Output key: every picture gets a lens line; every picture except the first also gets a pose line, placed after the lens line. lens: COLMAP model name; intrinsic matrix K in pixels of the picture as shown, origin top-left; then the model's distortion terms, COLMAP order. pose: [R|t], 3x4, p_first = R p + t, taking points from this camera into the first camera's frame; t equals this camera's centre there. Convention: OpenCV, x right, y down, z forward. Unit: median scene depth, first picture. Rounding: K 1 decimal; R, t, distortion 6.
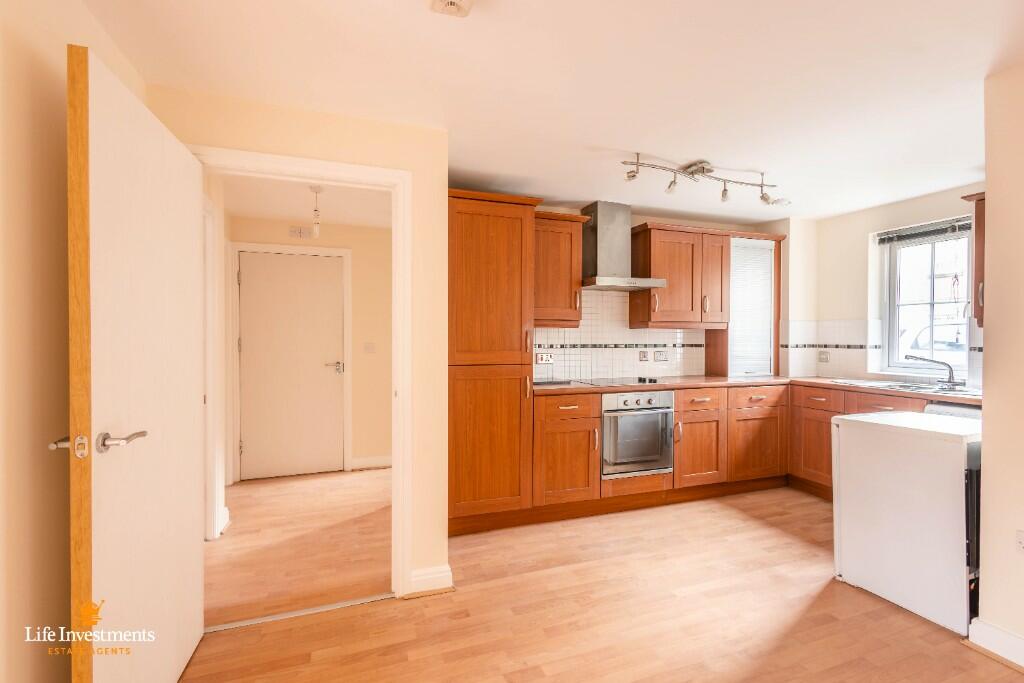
lens RADIAL K [[469.4, 0, 508.2], [0, 469.4, 347.5], [0, 0, 1]] dist [0.002335, -0.000637]
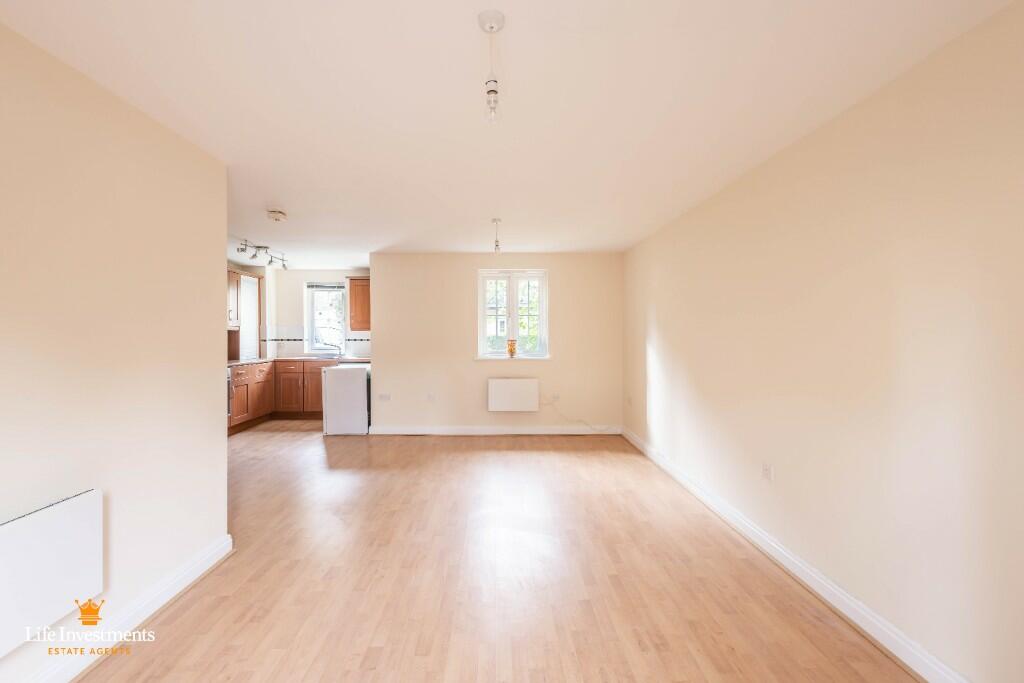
lens RADIAL K [[469.4, 0, 508.2], [0, 469.4, 336.0], [0, 0, 1]] dist [0.002335, -0.000637]
pose [[0.305772, -0.004467, 0.952094, -0.930241], [0.019011, 0.999818, -0.001415, 0.001207], [-0.951915, 0.018533, 0.305801, -0.451628]]
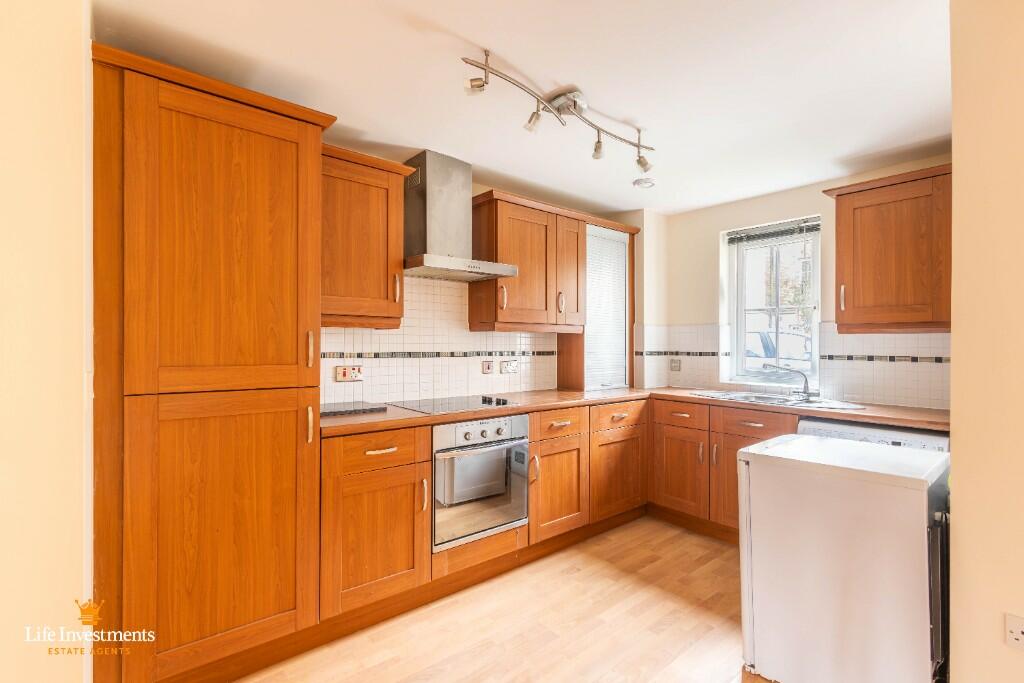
lens RADIAL K [[469.4, 0, 506.1], [0, 469.4, 350.5], [0, 0, 1]] dist [0.002335, -0.000637]
pose [[0.941114, -0.001623, 0.338084, 0.065709], [0.003736, 0.999977, -0.005599, -0.005712], [-0.338068, 0.006532, 0.941099, 0.305502]]
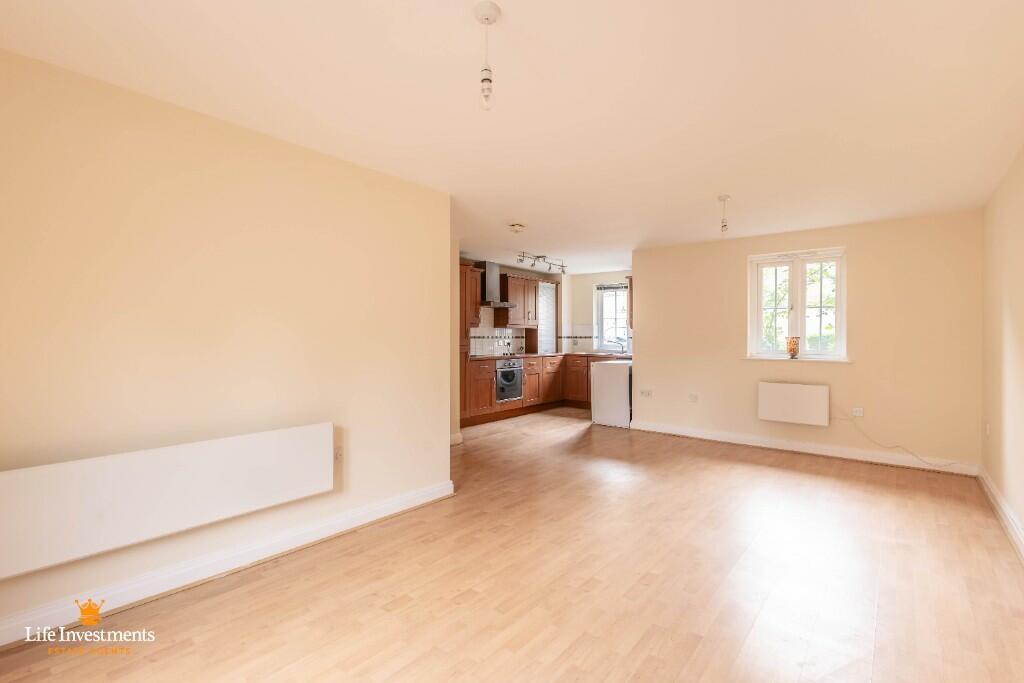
lens RADIAL K [[469.4, 0, 522.8], [0, 469.4, 344.2], [0, 0, 1]] dist [0.002335, -0.000637]
pose [[0.844492, -0.008374, 0.535503, -0.731983], [0.009275, 0.999956, 0.001011, 0.027507], [-0.535488, 0.004113, 0.844533, -0.714102]]
